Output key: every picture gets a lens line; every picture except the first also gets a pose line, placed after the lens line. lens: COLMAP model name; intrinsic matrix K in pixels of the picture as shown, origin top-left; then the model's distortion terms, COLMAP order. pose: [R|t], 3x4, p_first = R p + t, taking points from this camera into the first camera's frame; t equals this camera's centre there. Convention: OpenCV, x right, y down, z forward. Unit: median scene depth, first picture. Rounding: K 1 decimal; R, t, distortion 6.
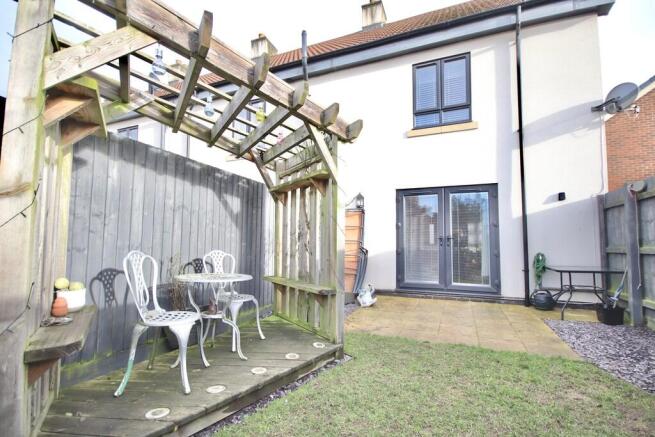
lens RADIAL K [[301.0, 0, 331.3], [0, 301.0, 225.9], [0, 0, 1]] dist [-0.003711, -0.000249]
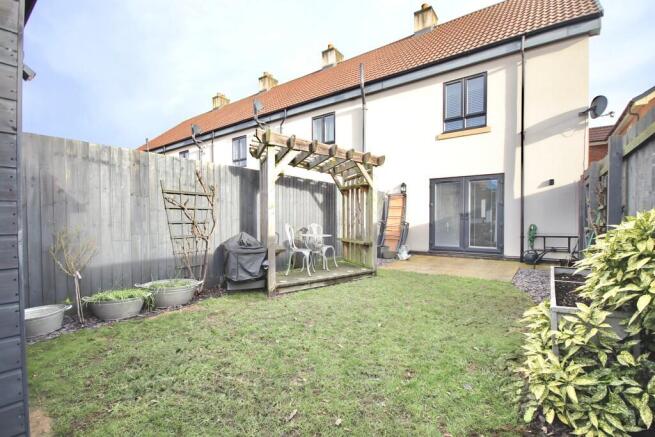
lens RADIAL K [[301.0, 0, 331.3], [0, 301.0, 225.9], [0, 0, 1]] dist [-0.003711, -0.000249]
pose [[0.972140, -0.005539, -0.234334, 0.117880], [0.025325, 0.996350, 0.081513, -0.036609], [0.233027, -0.085177, 0.968733, -0.531481]]
